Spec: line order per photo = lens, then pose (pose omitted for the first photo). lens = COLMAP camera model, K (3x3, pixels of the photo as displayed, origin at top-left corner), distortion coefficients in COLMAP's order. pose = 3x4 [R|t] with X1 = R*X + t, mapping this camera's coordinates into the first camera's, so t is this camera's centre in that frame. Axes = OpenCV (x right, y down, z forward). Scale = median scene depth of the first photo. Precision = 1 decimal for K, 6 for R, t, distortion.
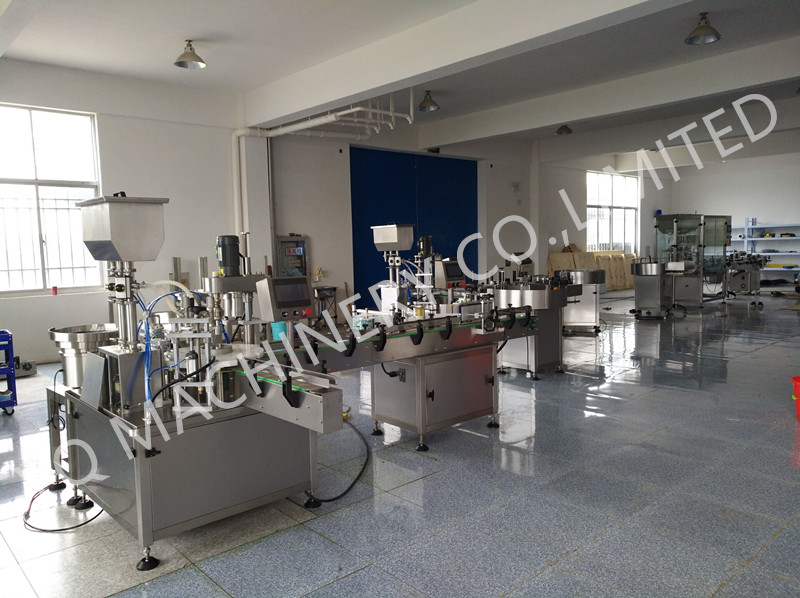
lens RADIAL K [[615.1, 0, 400.0], [0, 615.1, 299.0], [0, 0, 1]] dist [0.003025, -0.164739]
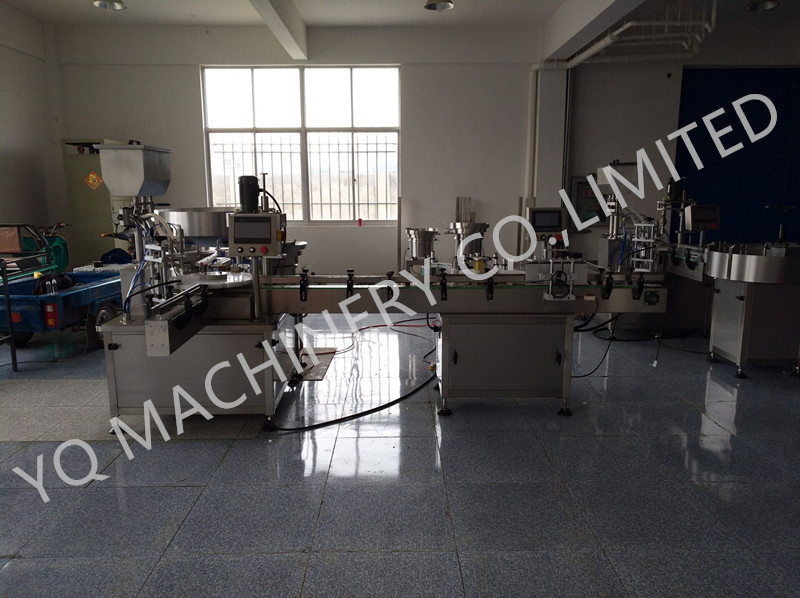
lens RADIAL K [[626.6, 0, 399.4], [0, 626.6, 285.2], [0, 0, 1]] dist [0.001841, 0.002514]
pose [[0.748706, 0.116154, -0.652647, 0.291383], [-0.070773, 0.992908, 0.095522, -0.014408], [0.659114, -0.025328, 0.751616, 0.134567]]
